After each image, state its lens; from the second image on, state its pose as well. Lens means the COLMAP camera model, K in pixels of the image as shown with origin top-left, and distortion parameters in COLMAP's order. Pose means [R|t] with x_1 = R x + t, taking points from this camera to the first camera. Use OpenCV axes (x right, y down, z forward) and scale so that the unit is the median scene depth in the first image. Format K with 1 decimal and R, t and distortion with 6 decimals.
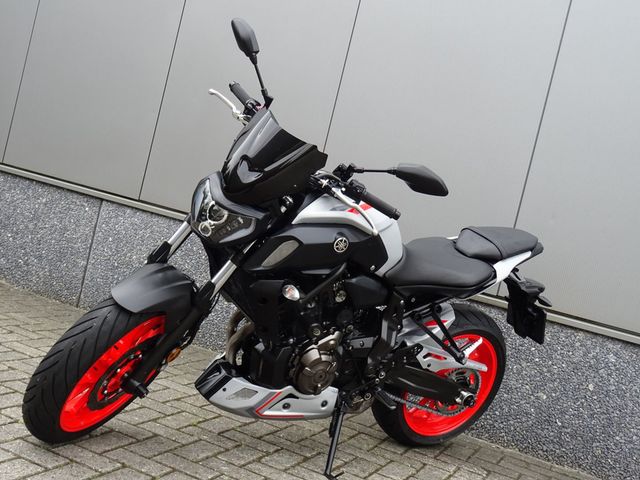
lens RADIAL K [[813.3, 0, 320.0], [0, 813.3, 240.0], [0, 0, 1]] dist [0.003954, 0.002001]
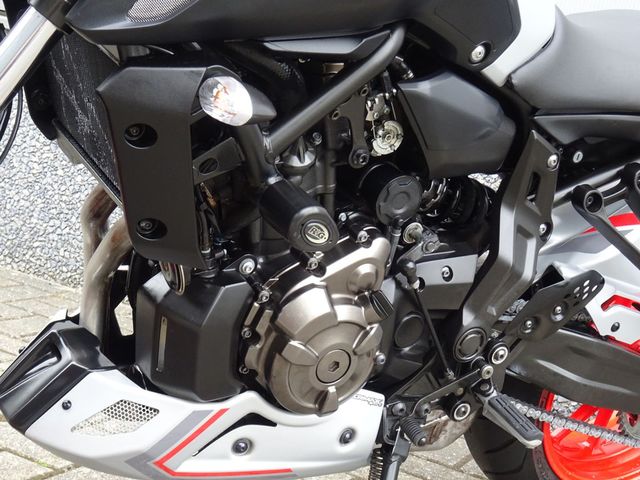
lens RADIAL K [[1149.8, 0, 320.0], [0, 1149.8, 240.0], [0, 0, 1]] dist [-0.050238, -0.080874]
pose [[0.999442, -0.020004, -0.026737, 0.008553], [0.021988, 0.996858, 0.076090, 0.073454], [0.025131, -0.076636, 0.996742, 0.492557]]
